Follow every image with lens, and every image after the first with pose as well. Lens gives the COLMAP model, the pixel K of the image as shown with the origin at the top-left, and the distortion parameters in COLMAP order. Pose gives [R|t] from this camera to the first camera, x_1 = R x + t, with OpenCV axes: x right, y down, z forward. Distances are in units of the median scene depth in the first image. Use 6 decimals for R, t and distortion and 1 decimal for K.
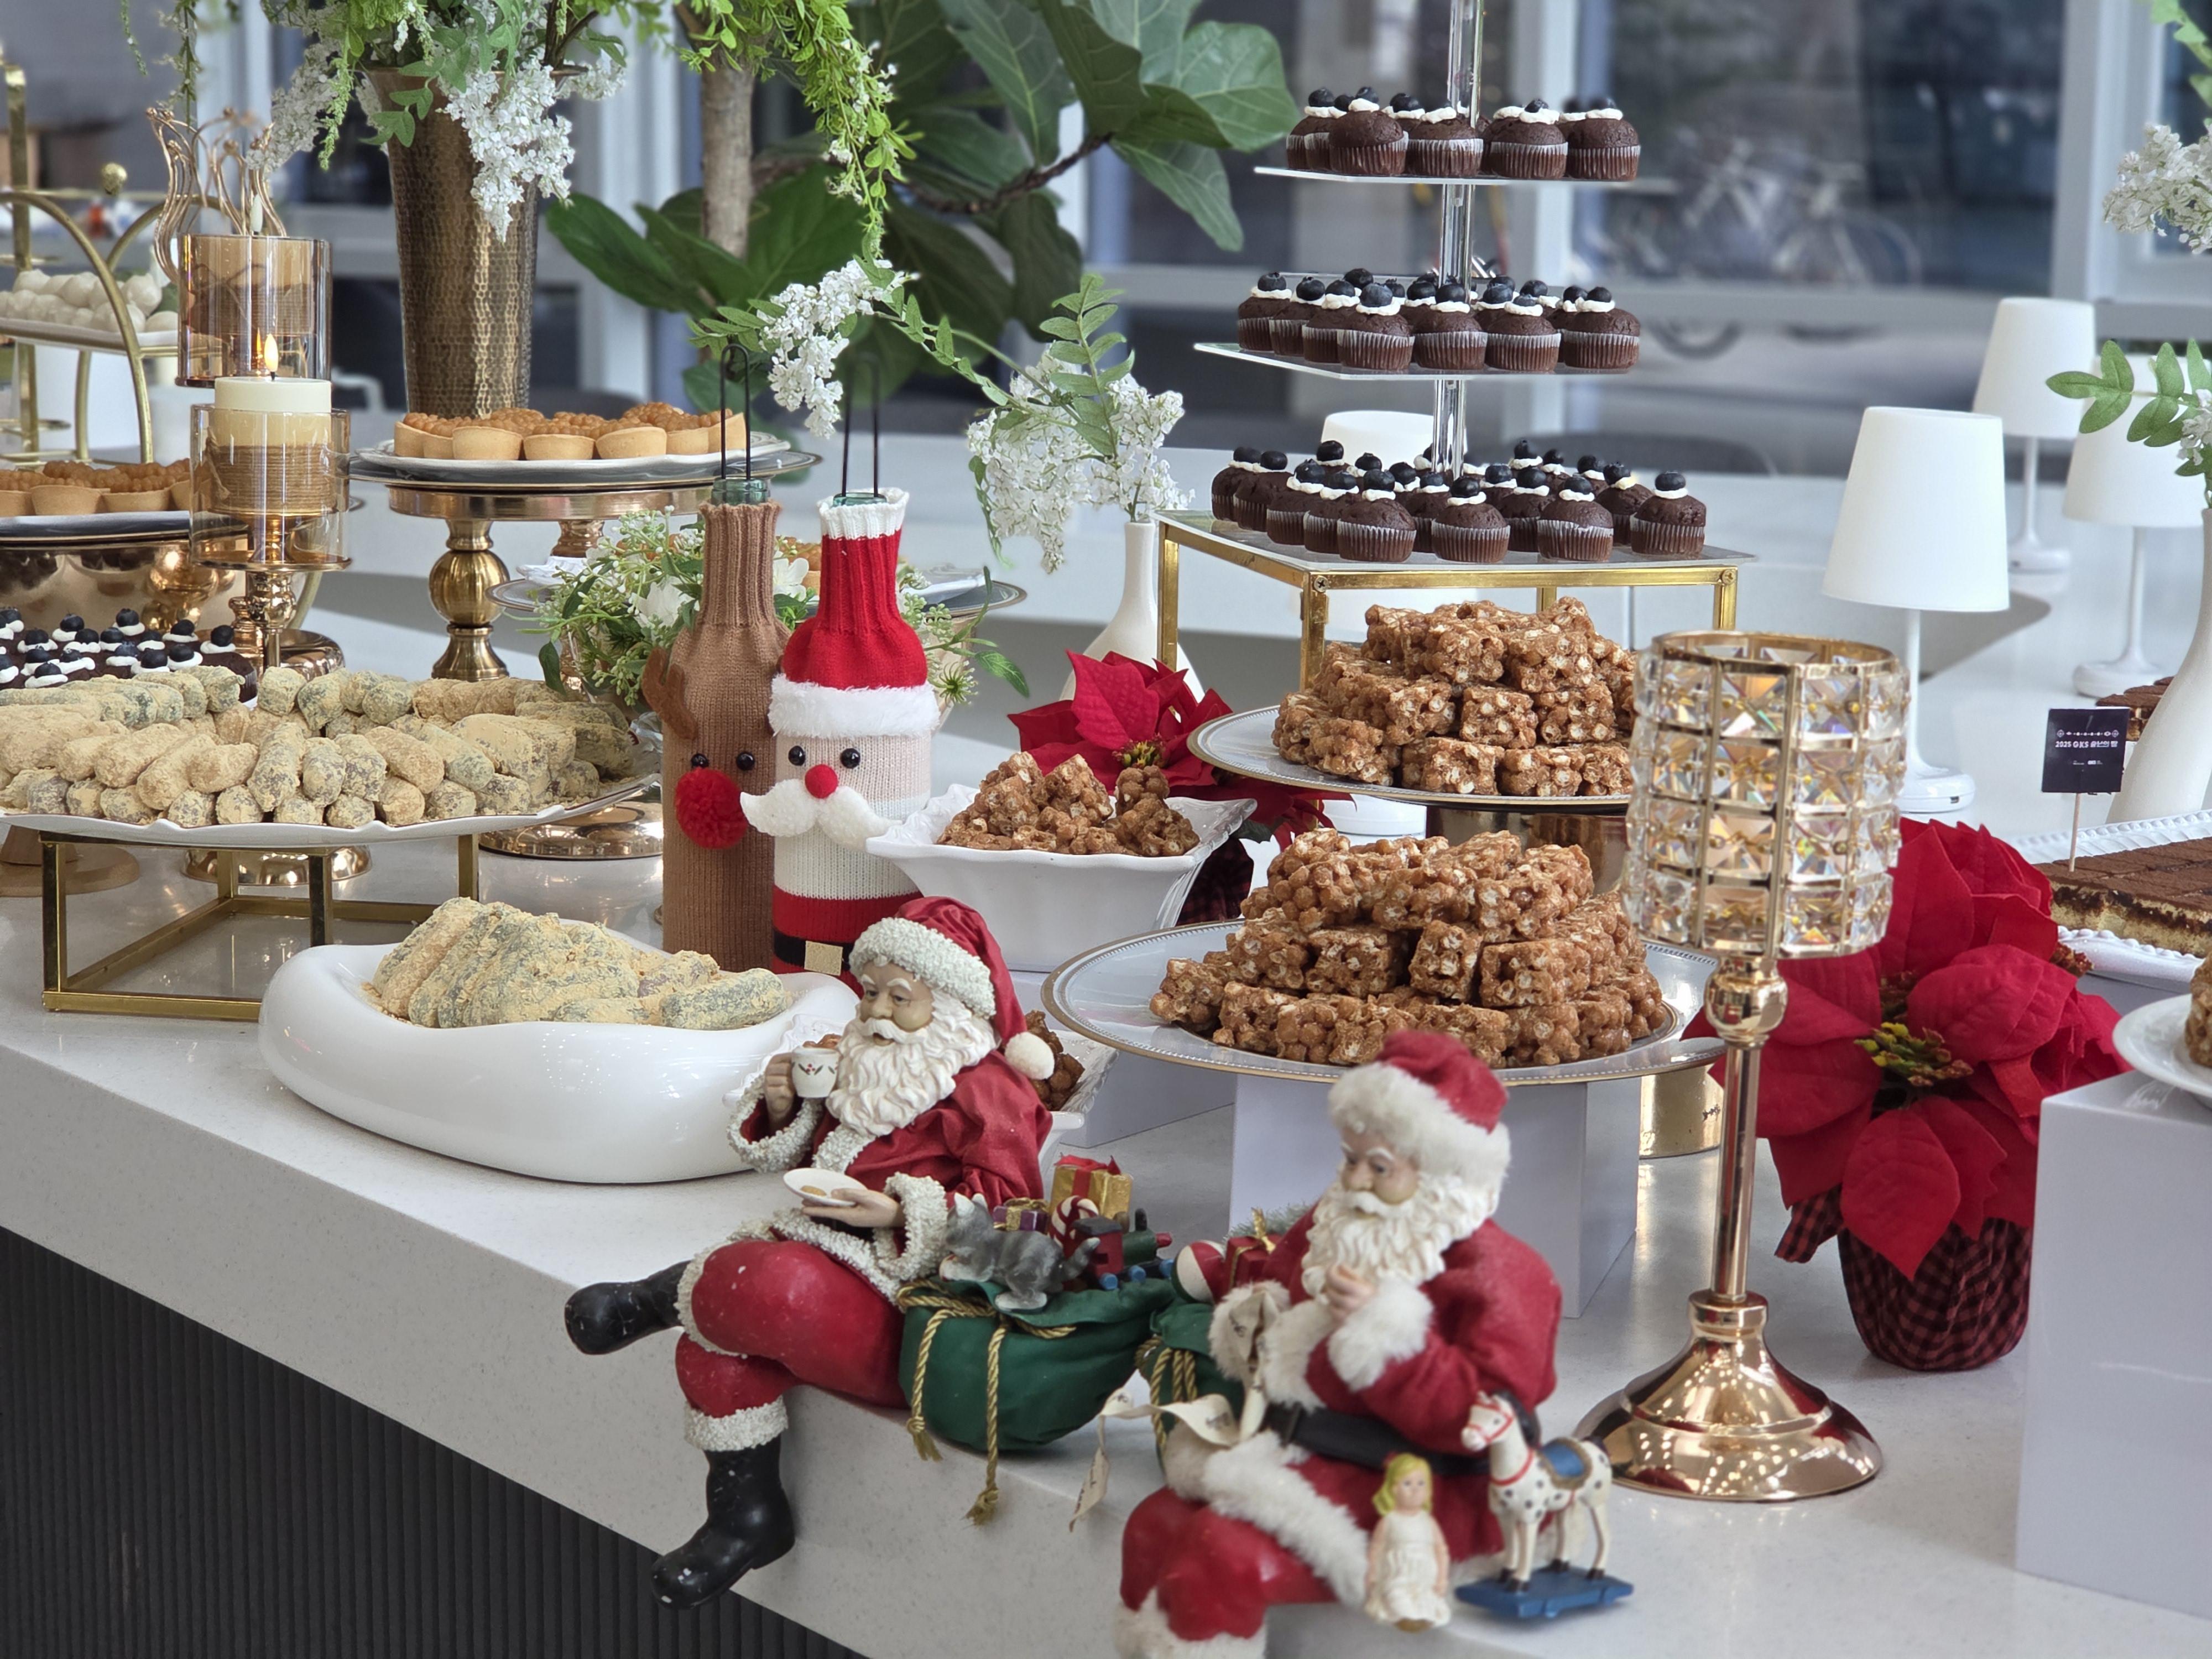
lens RADIAL K [[4434.0, 0, 1106.0], [0, 4434.0, 829.4], [0, 0, 1]] dist [-0.038326, 0.000000]
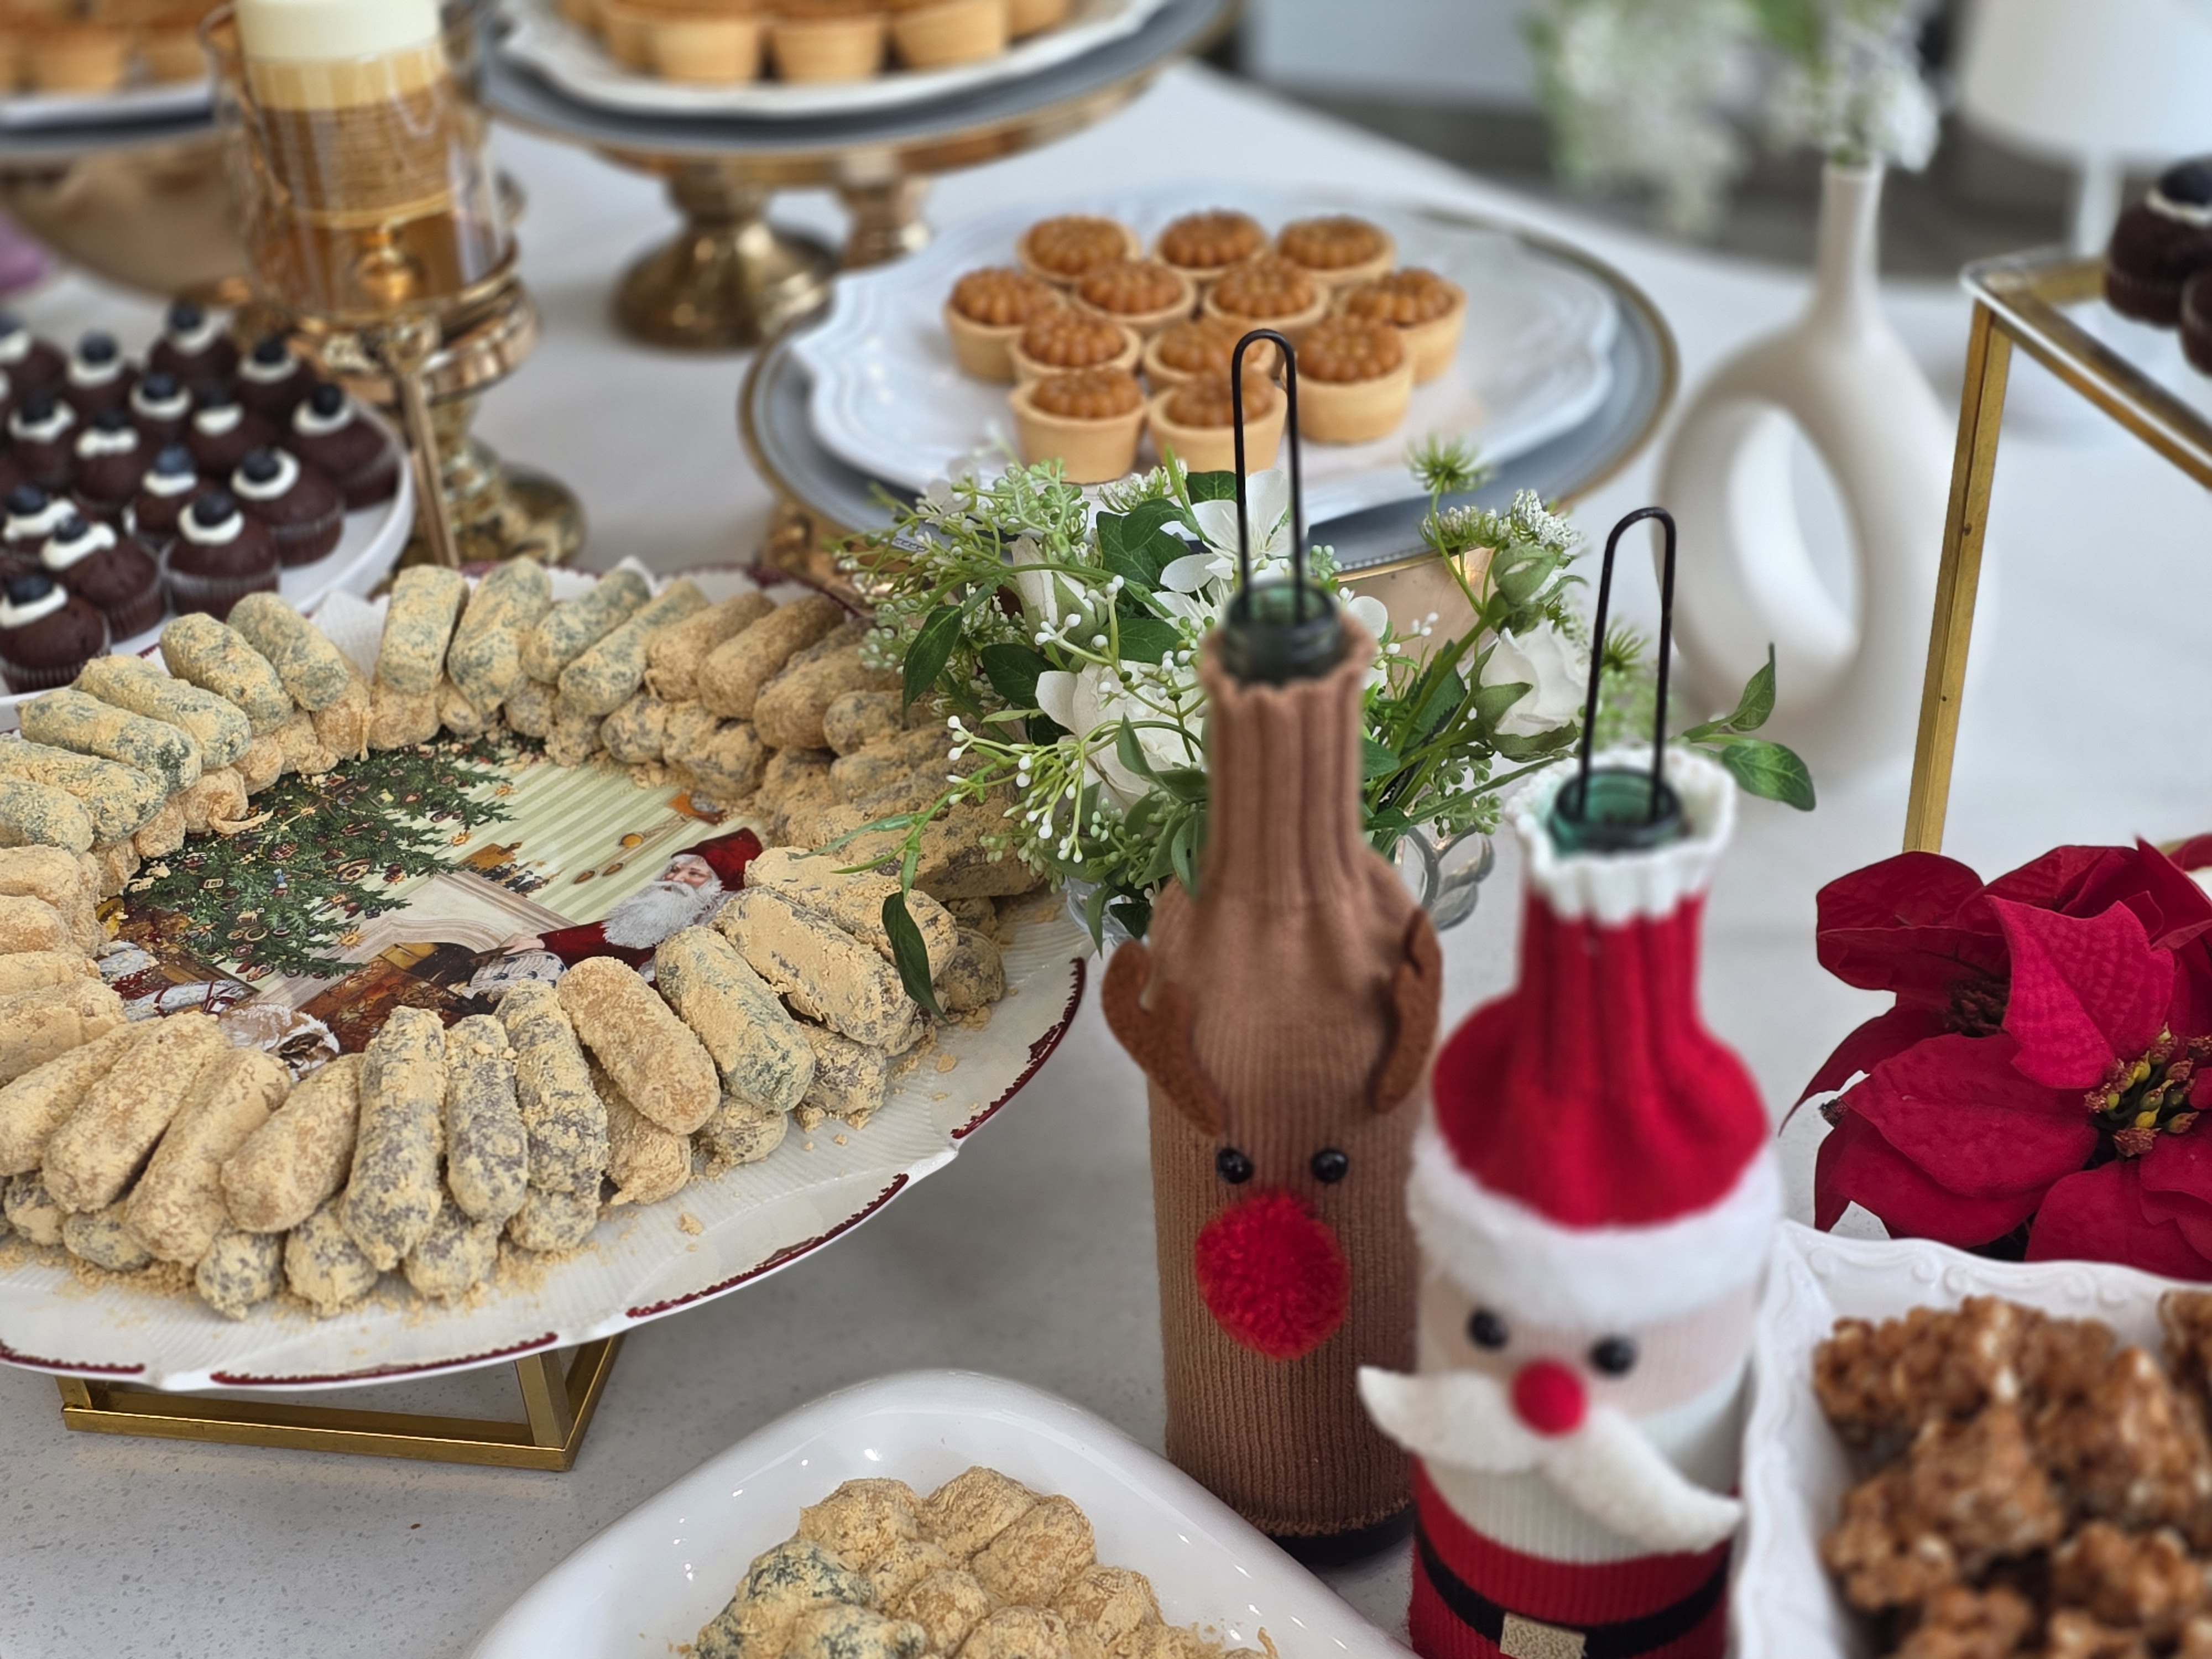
lens RADIAL K [[2988.7, 0, 1106.2], [0, 2988.7, 827.7], [0, 0, 1]] dist [0.070430, 0.000000]
pose [[0.997080, -0.058449, -0.049148, -0.087317], [0.073487, 0.909431, 0.409310, -0.186953], [0.020773, -0.411726, 0.911071, 0.711386]]
